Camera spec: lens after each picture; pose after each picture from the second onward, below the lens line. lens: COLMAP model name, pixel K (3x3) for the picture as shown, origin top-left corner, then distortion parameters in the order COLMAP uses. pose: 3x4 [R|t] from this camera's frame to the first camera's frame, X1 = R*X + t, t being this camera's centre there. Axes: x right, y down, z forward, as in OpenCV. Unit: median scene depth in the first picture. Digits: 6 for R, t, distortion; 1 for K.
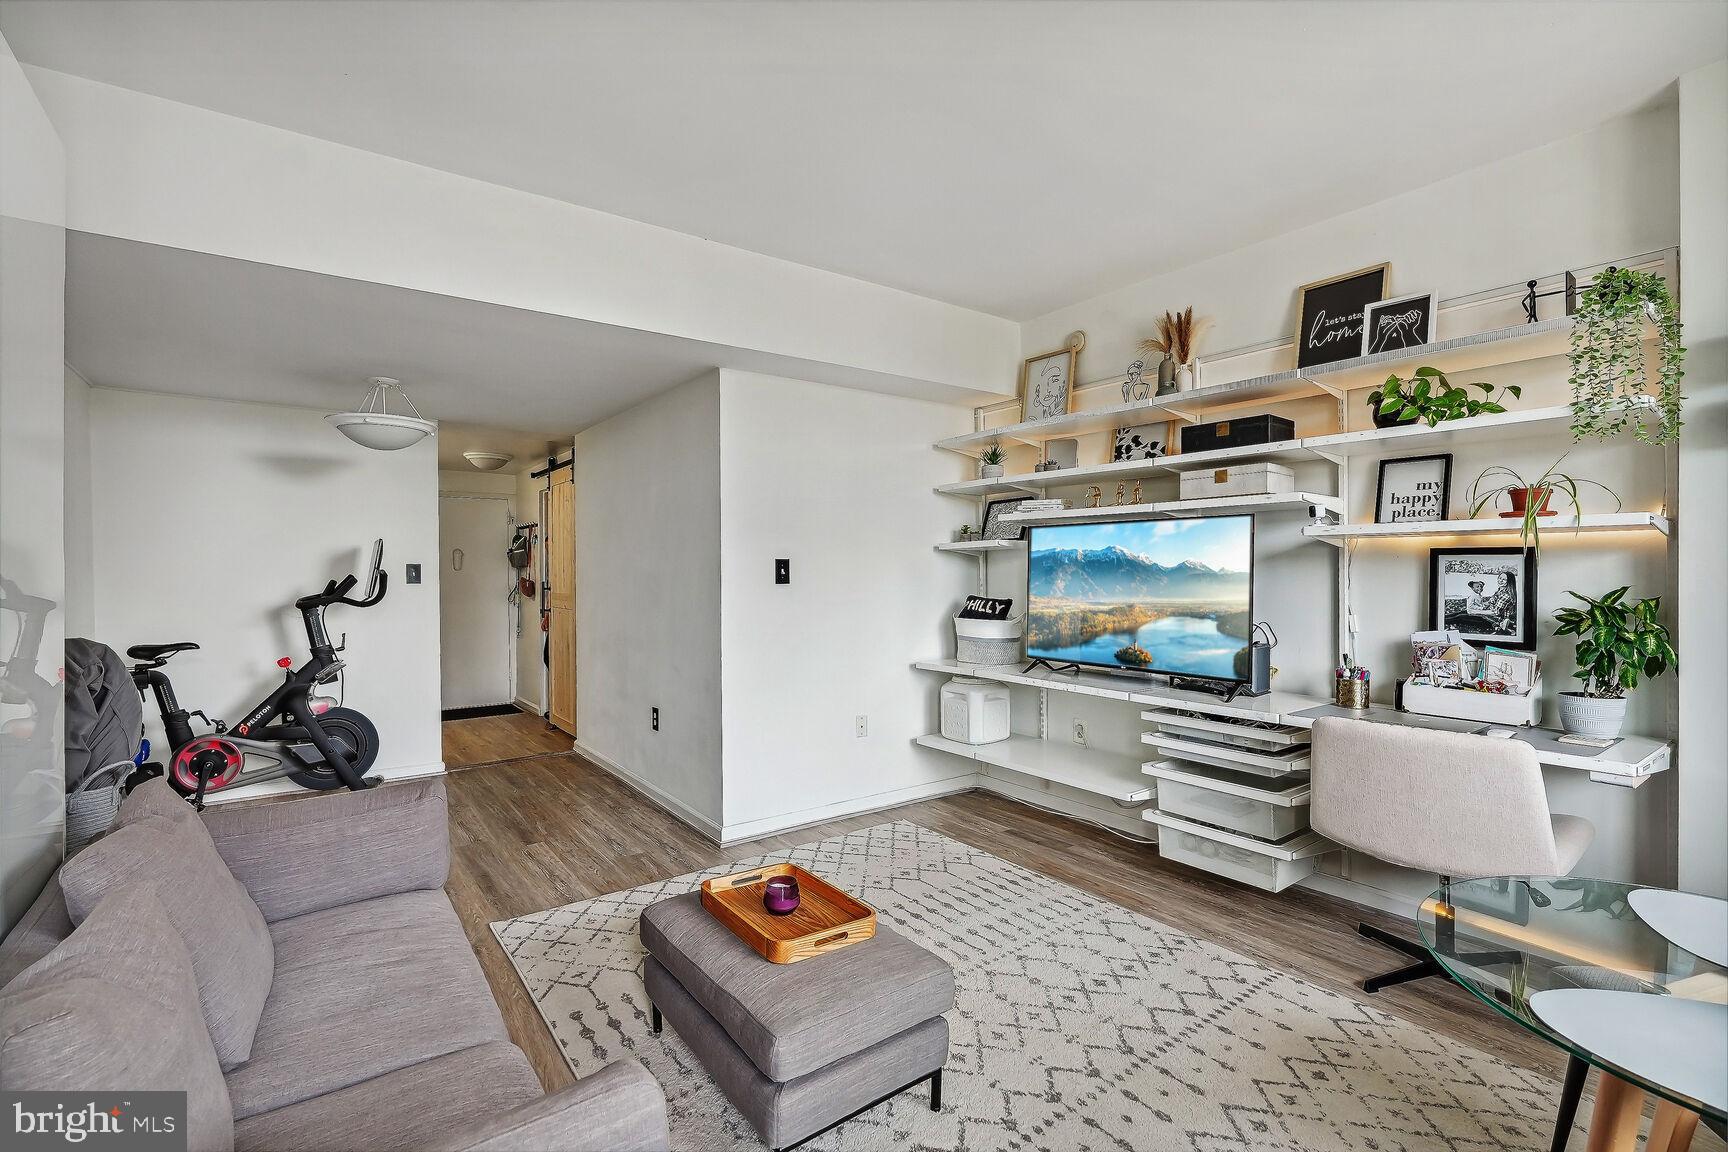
lens RADIAL K [[787.6, 0, 862.0], [0, 787.6, 566.1], [0, 0, 1]] dist [-0.004881, 0.000399]
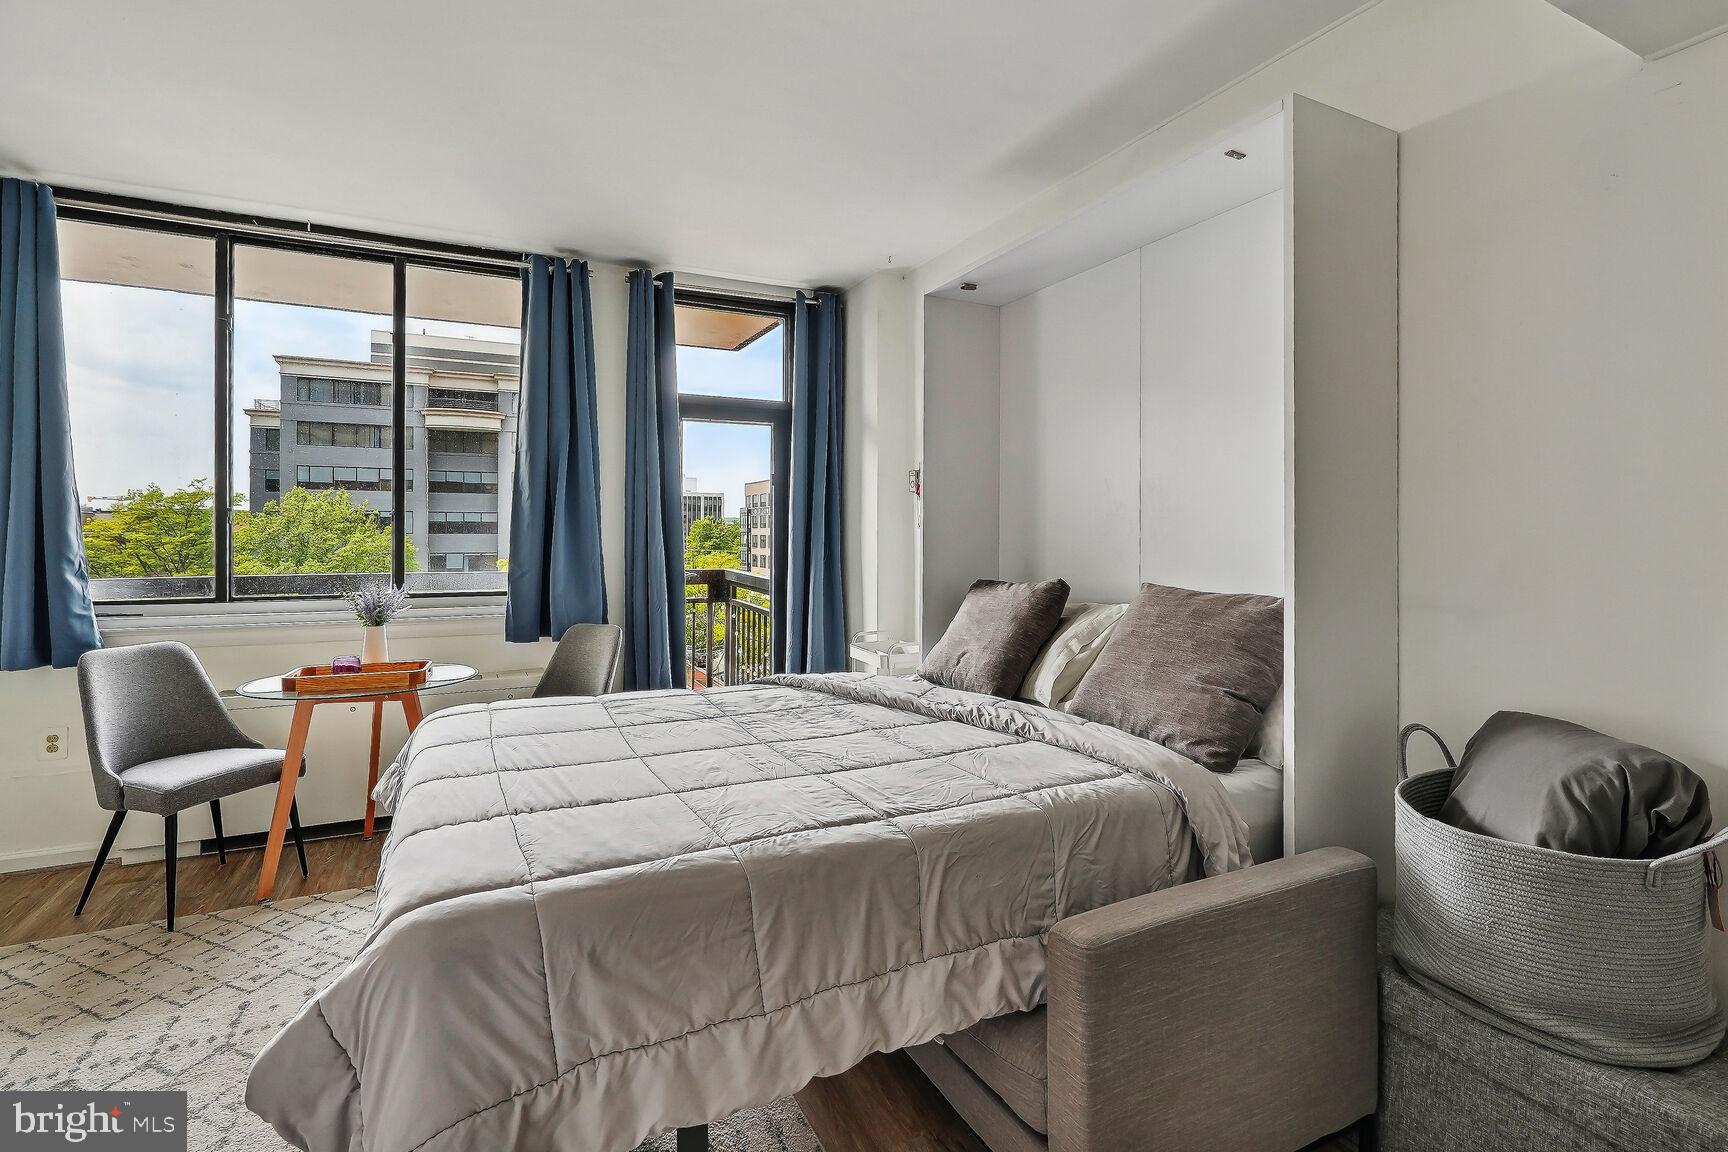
lens RADIAL K [[798.4, 0, 864.2], [0, 798.4, 530.8], [0, 0, 1]] dist [0.000241, 0.000663]
pose [[-0.985063, 0.002678, 0.172172, -0.397827], [0.002434, 0.999996, -0.001625, 0.005798], [-0.172175, -0.001181, -0.985066, 1.250824]]
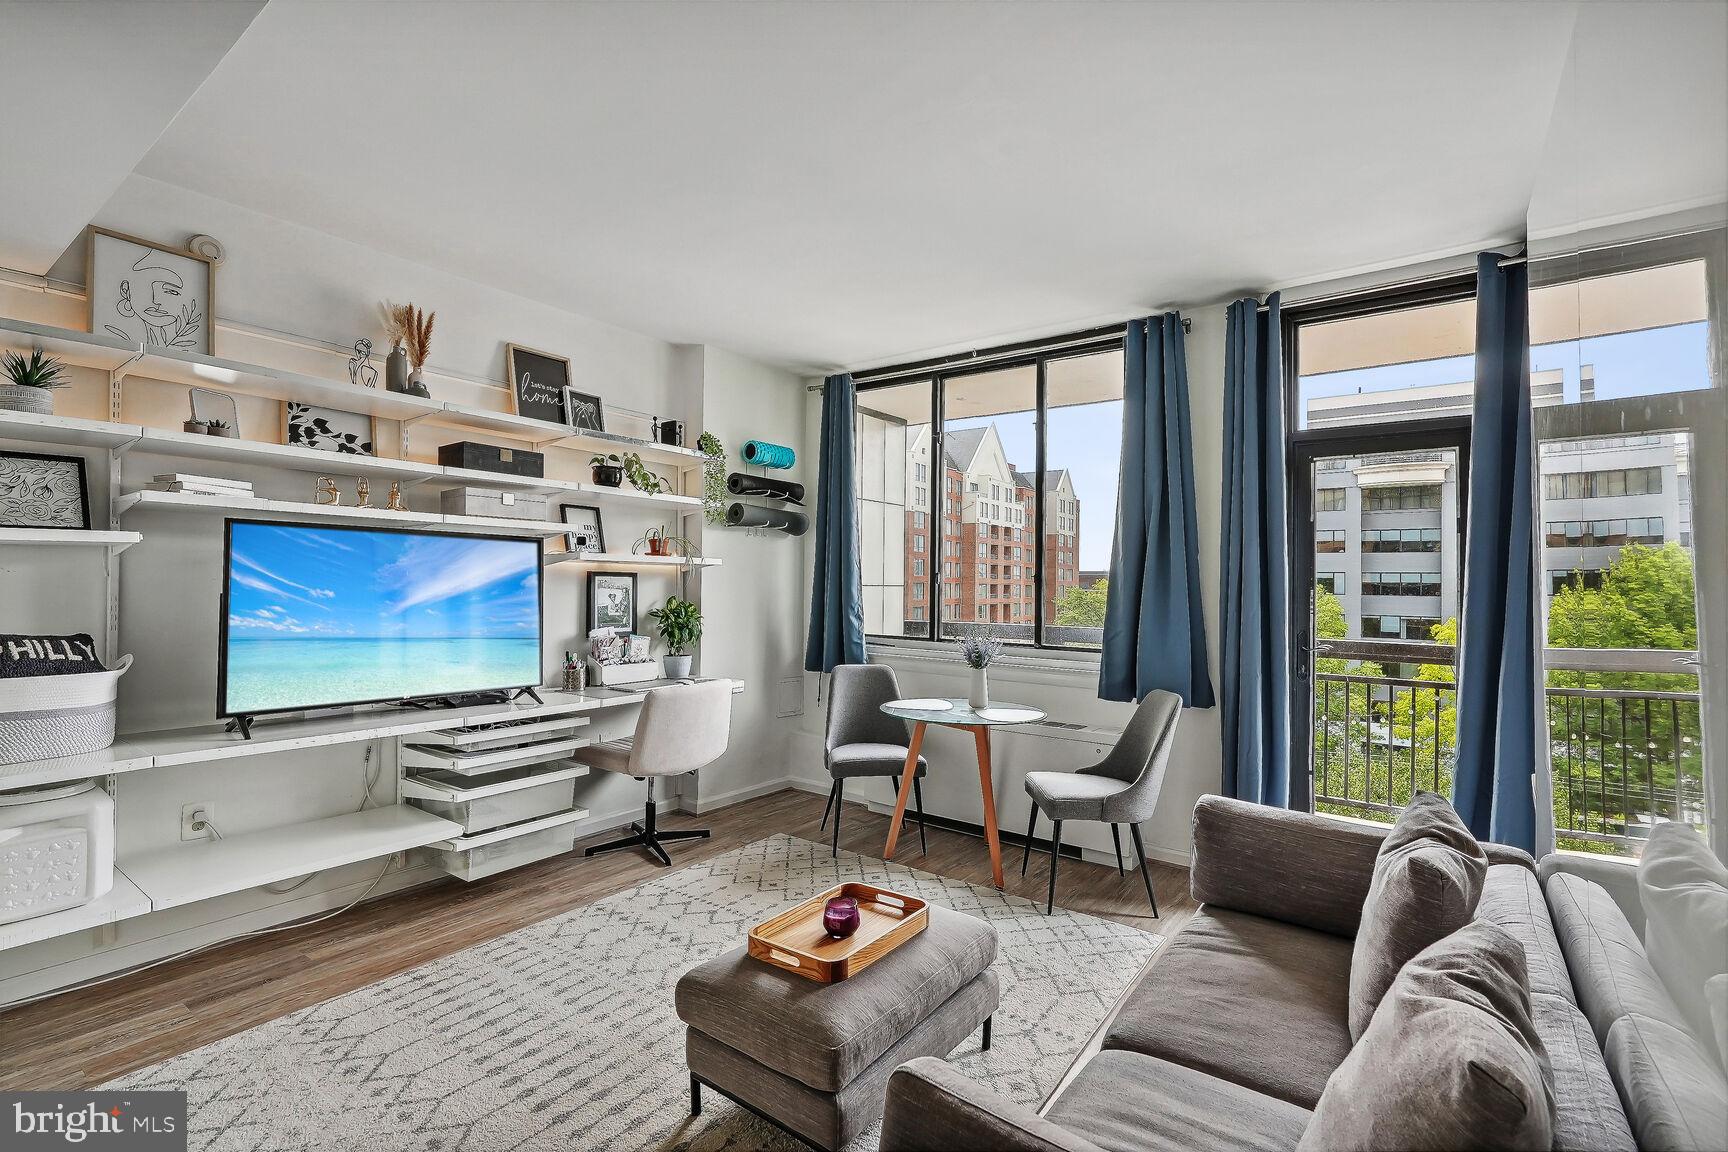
lens RADIAL K [[787.6, 0, 862.0], [0, 787.6, 566.1], [0, 0, 1]] dist [-0.004881, 0.000399]
pose [[-0.305119, 0.023456, 0.952025, -0.735547], [-0.011841, 0.999526, -0.028421, 0.002768], [-0.952241, -0.019945, -0.304697, 0.888378]]
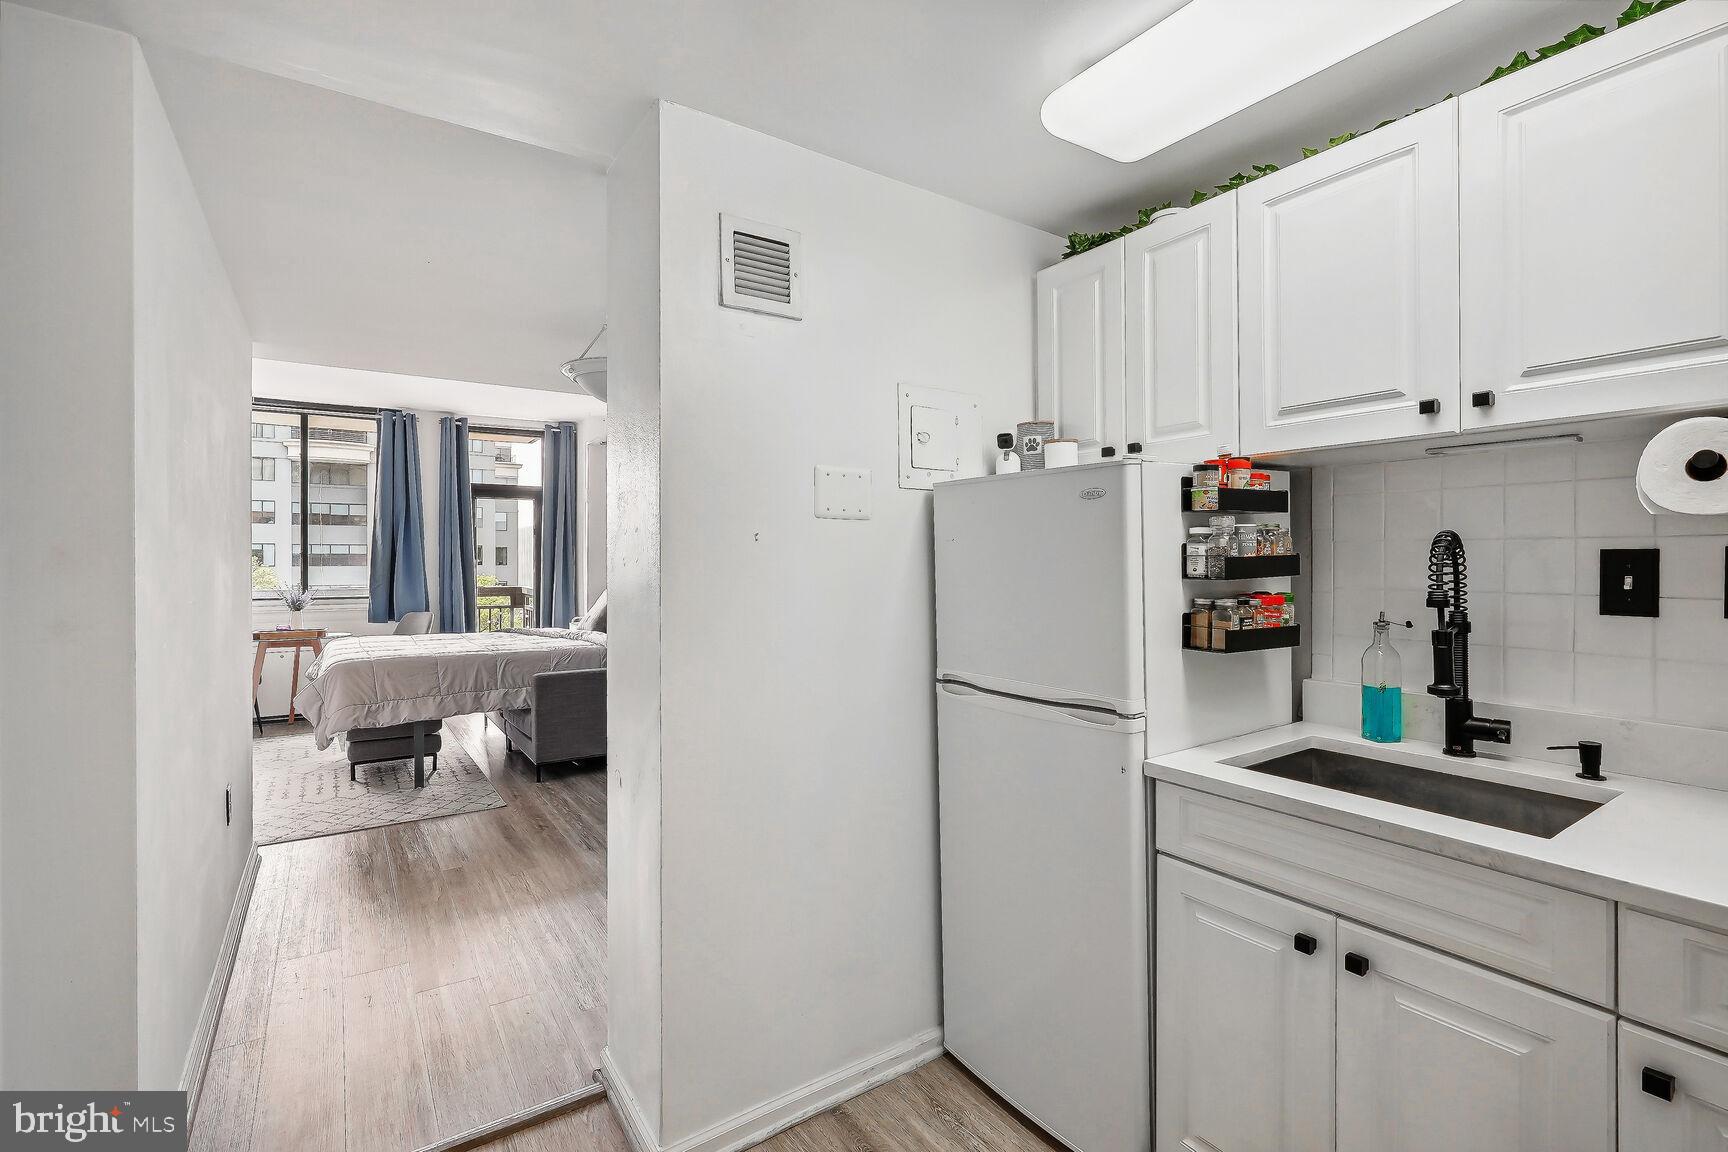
lens RADIAL K [[785.0, 0, 863.4], [0, 785.0, 559.7], [0, 0, 1]] dist [-0.001443, 0.000464]
pose [[-0.999166, 0.009312, 0.039756, -1.103820], [0.009288, 0.999957, -0.000782, 0.008399], [-0.039762, -0.000412, -0.999209, 2.257225]]
